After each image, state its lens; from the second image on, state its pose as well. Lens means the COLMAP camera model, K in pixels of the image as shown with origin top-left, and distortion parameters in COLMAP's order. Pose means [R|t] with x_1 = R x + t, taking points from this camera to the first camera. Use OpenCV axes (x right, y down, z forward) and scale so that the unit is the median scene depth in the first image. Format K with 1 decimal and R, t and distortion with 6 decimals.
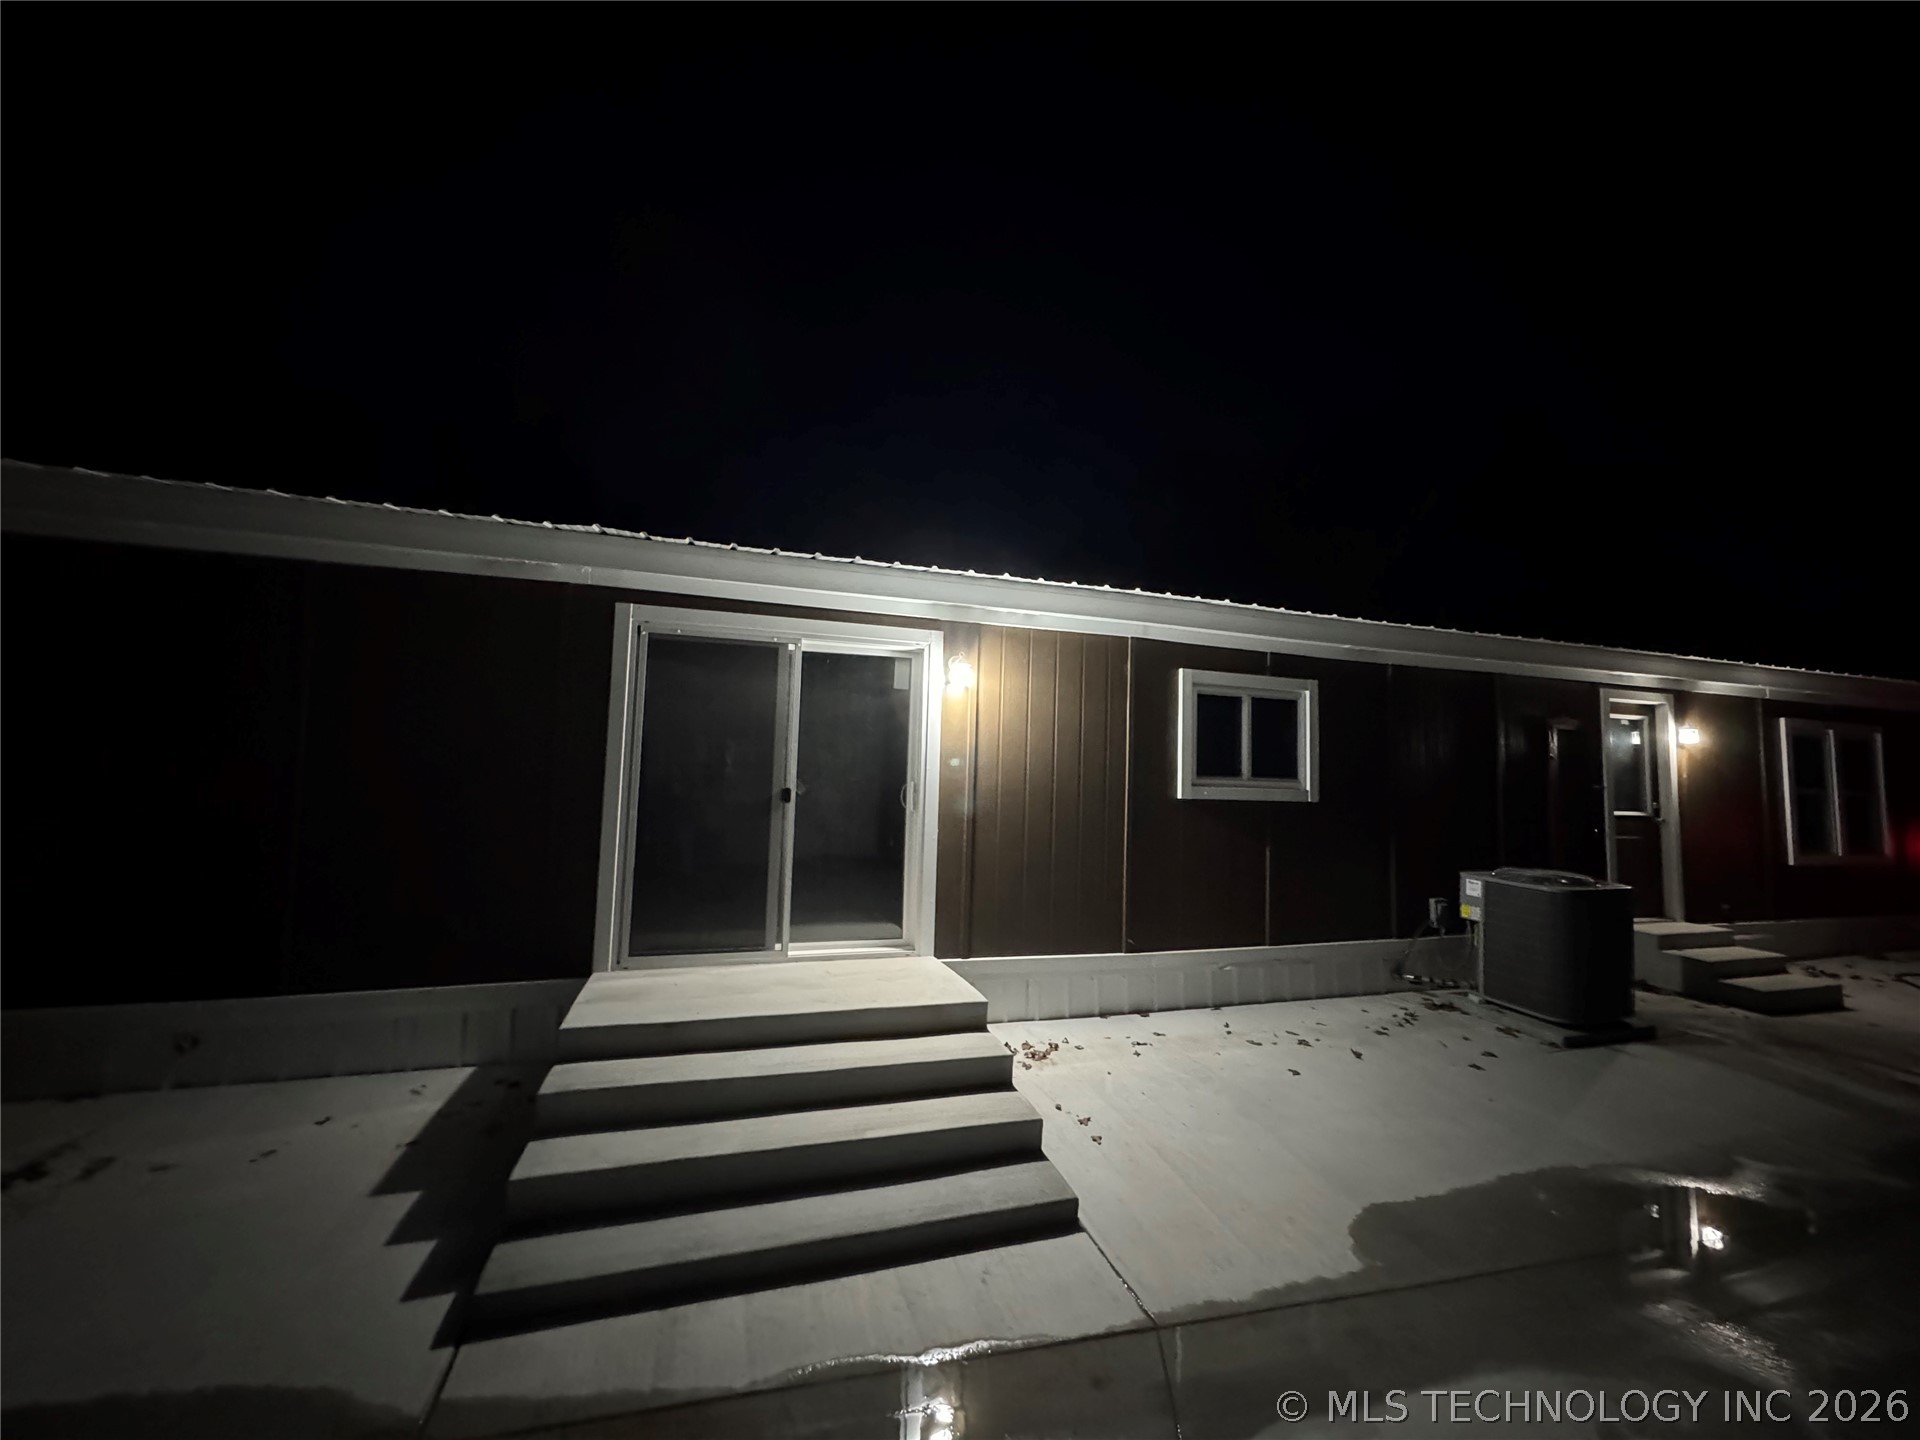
lens RADIAL K [[763.8, 0, 960.4], [0, 763.8, 715.6], [0, 0, 1]] dist [-0.002103, -0.000151]
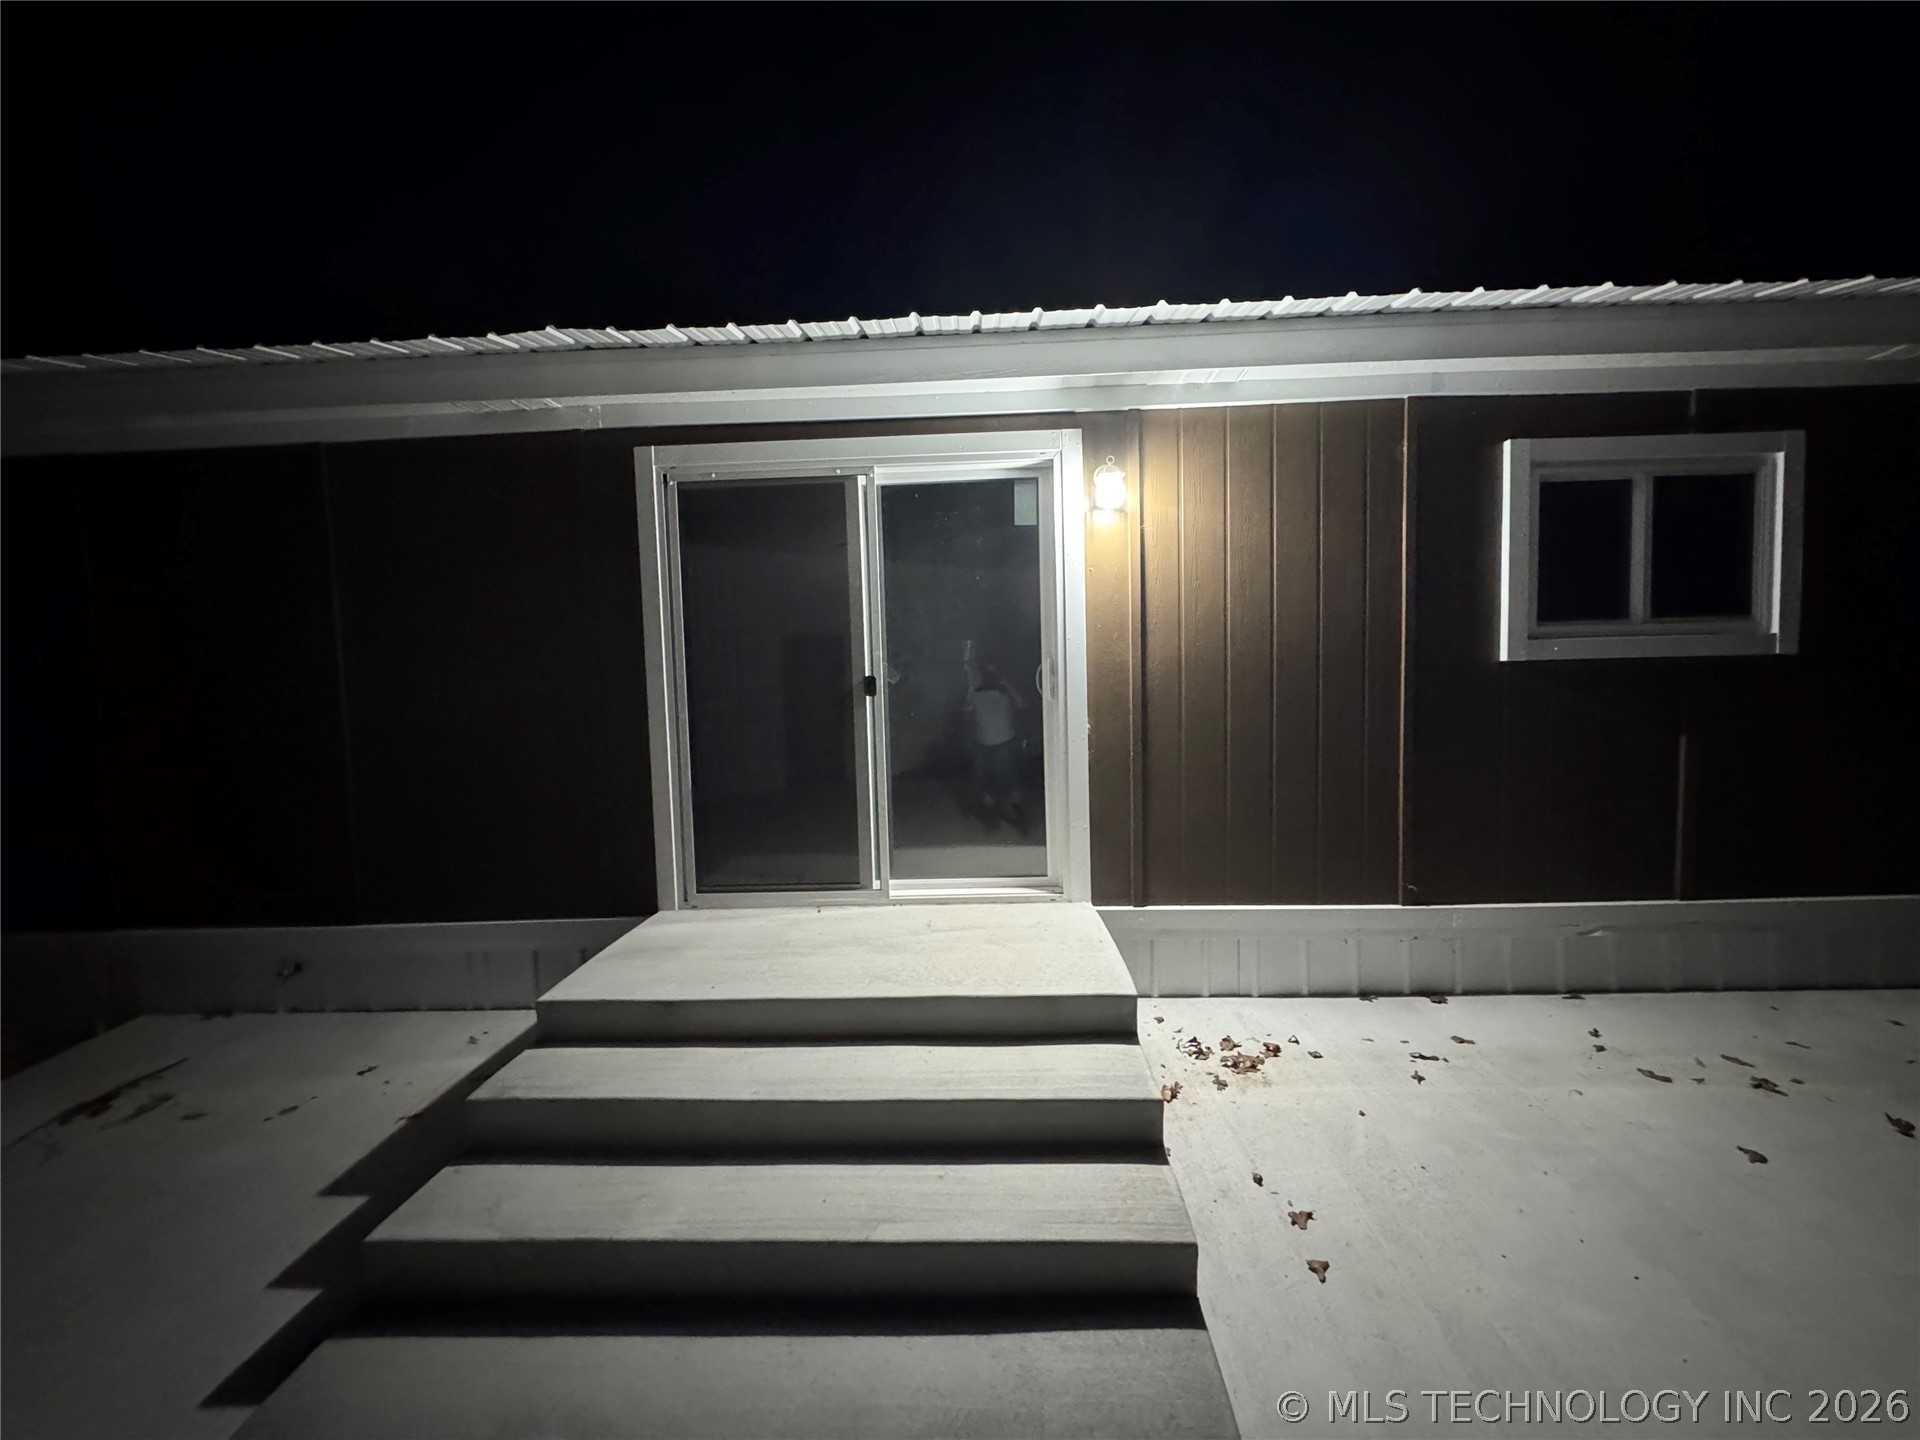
lens RADIAL K [[763.8, 0, 960.4], [0, 763.8, 715.6], [0, 0, 1]] dist [-0.002103, -0.000151]
pose [[0.938920, -0.036564, -0.342186, 0.100407], [0.082033, 0.989456, 0.119361, 0.050078], [0.334214, -0.140141, 0.932020, 0.327691]]
